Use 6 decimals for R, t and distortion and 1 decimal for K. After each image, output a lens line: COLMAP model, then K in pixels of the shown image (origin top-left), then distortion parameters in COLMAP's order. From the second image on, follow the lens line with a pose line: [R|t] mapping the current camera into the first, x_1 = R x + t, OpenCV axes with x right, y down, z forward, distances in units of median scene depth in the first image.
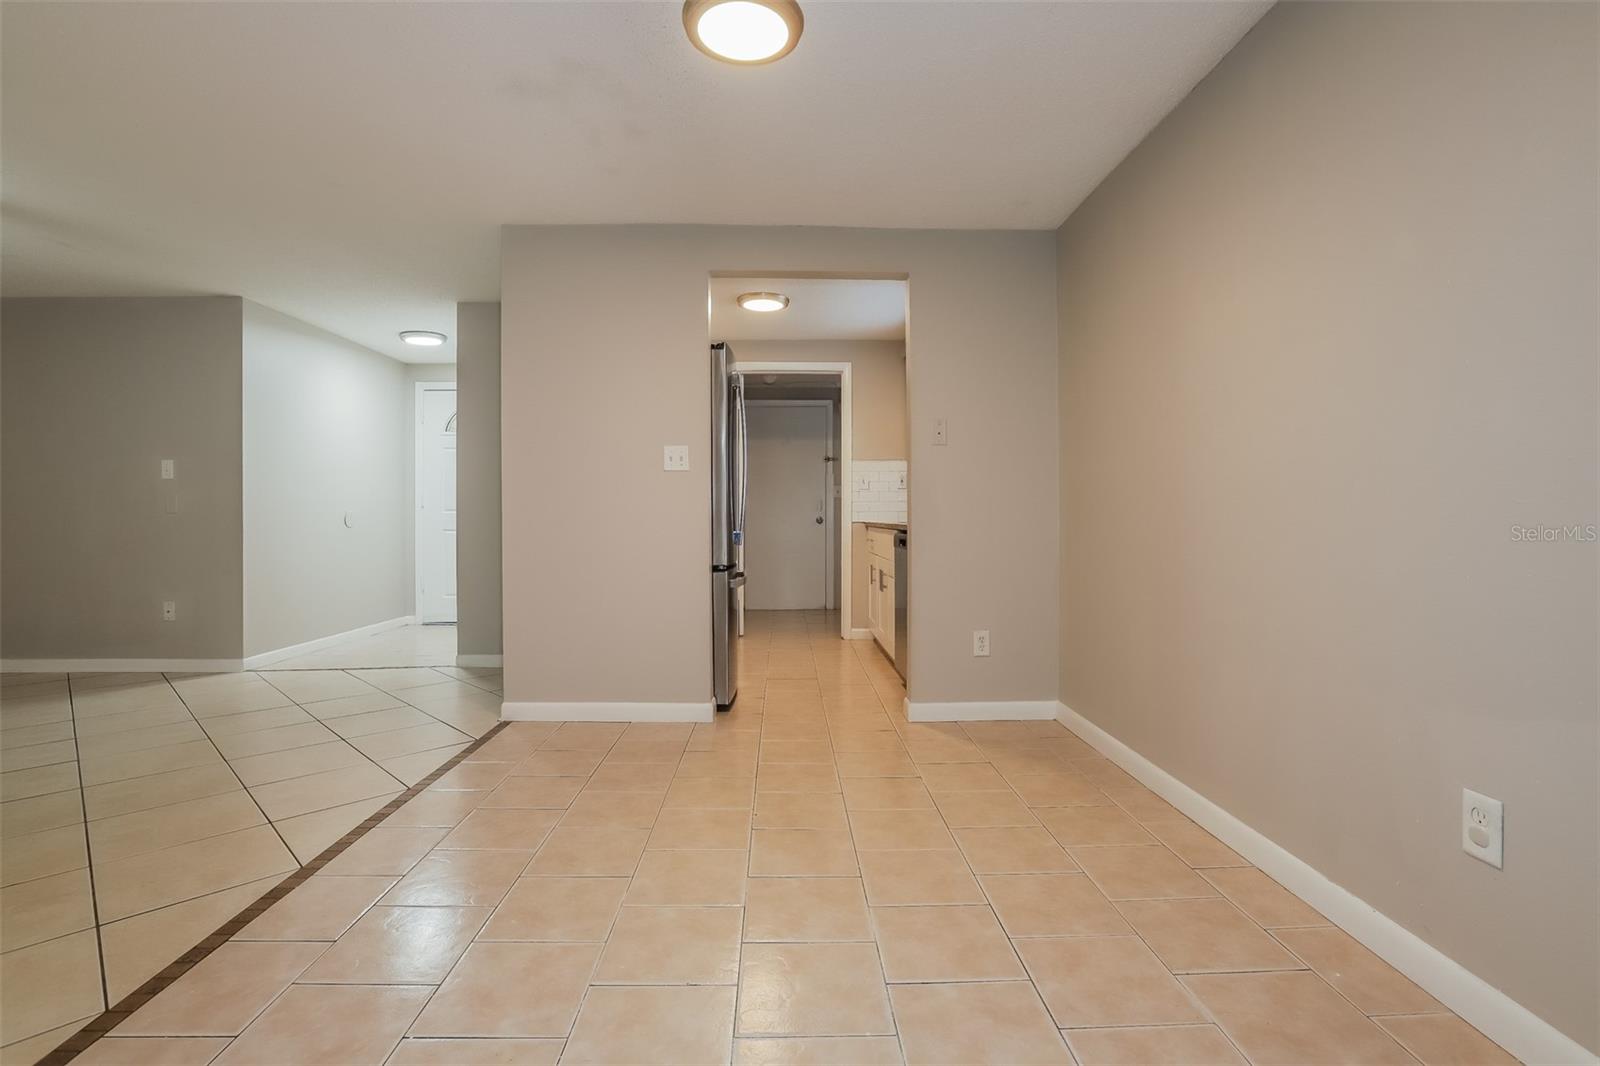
lens RADIAL K [[735.3, 0, 823.0], [0, 735.3, 529.3], [0, 0, 1]] dist [-0.060386, 0.022871]
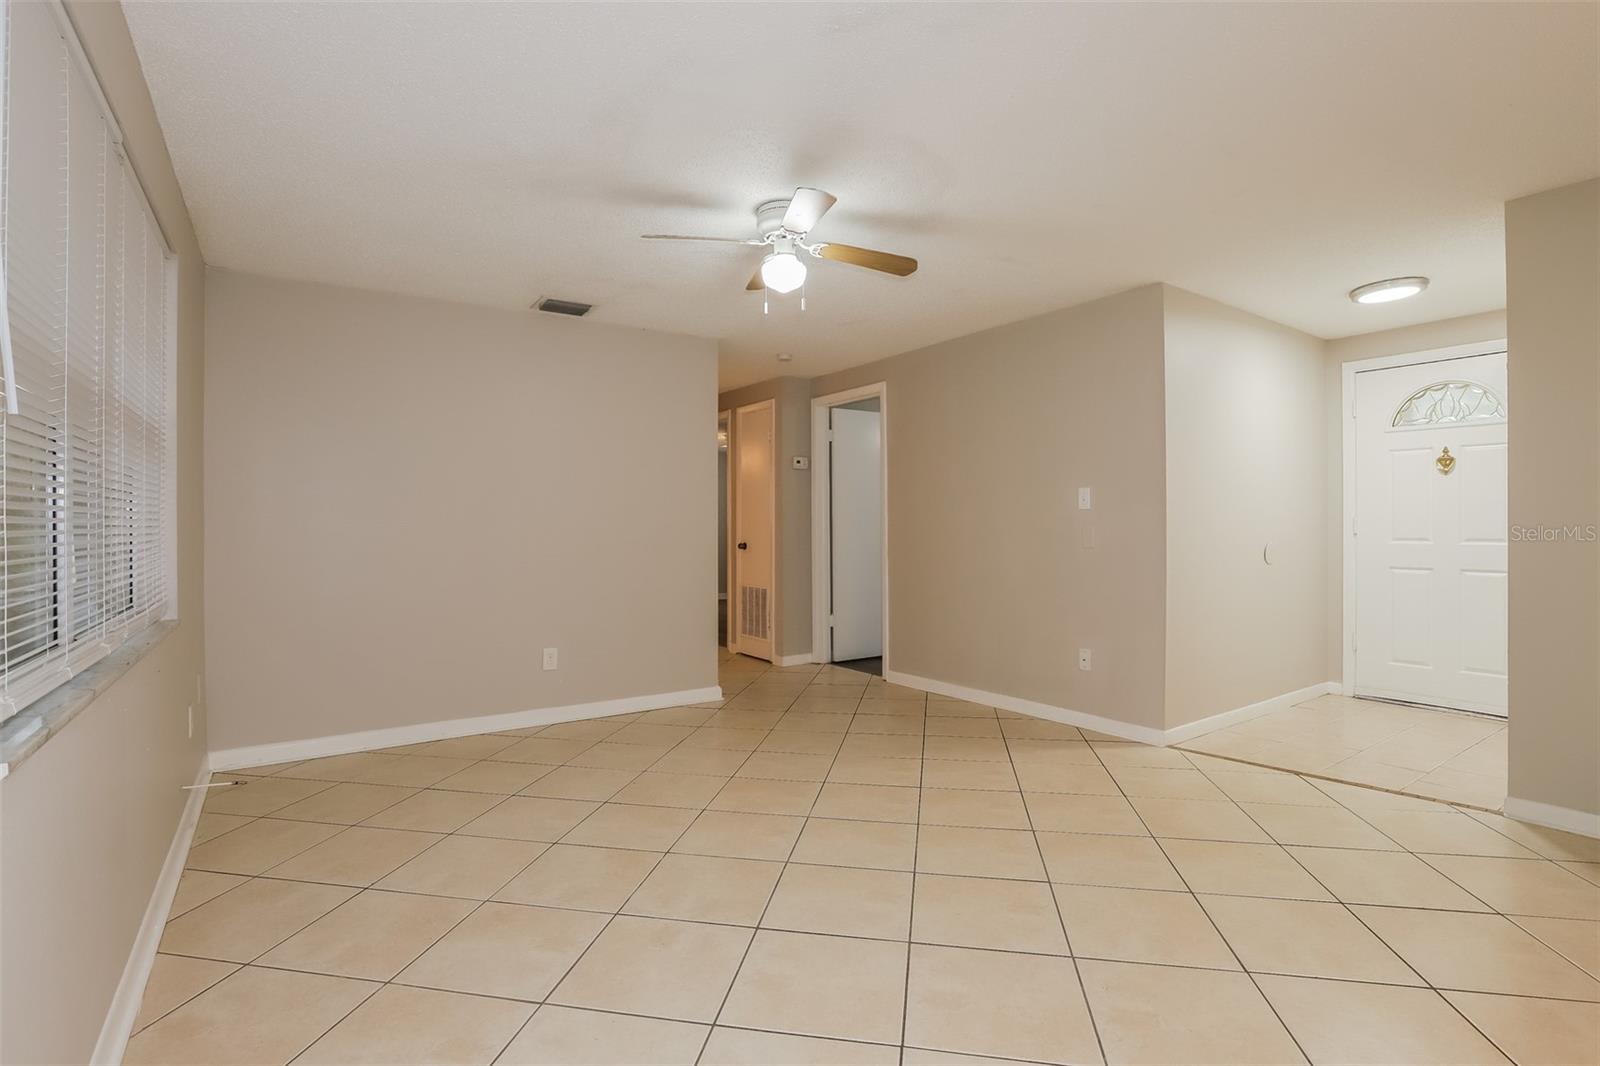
lens RADIAL K [[735.3, 0, 823.0], [0, 735.3, 529.3], [0, 0, 1]] dist [-0.060386, 0.022871]
pose [[0.582393, 0.006312, -0.812883, -0.377373], [0.000529, 0.999967, 0.008144, -0.053598], [0.812907, -0.005172, 0.582371, 0.210937]]
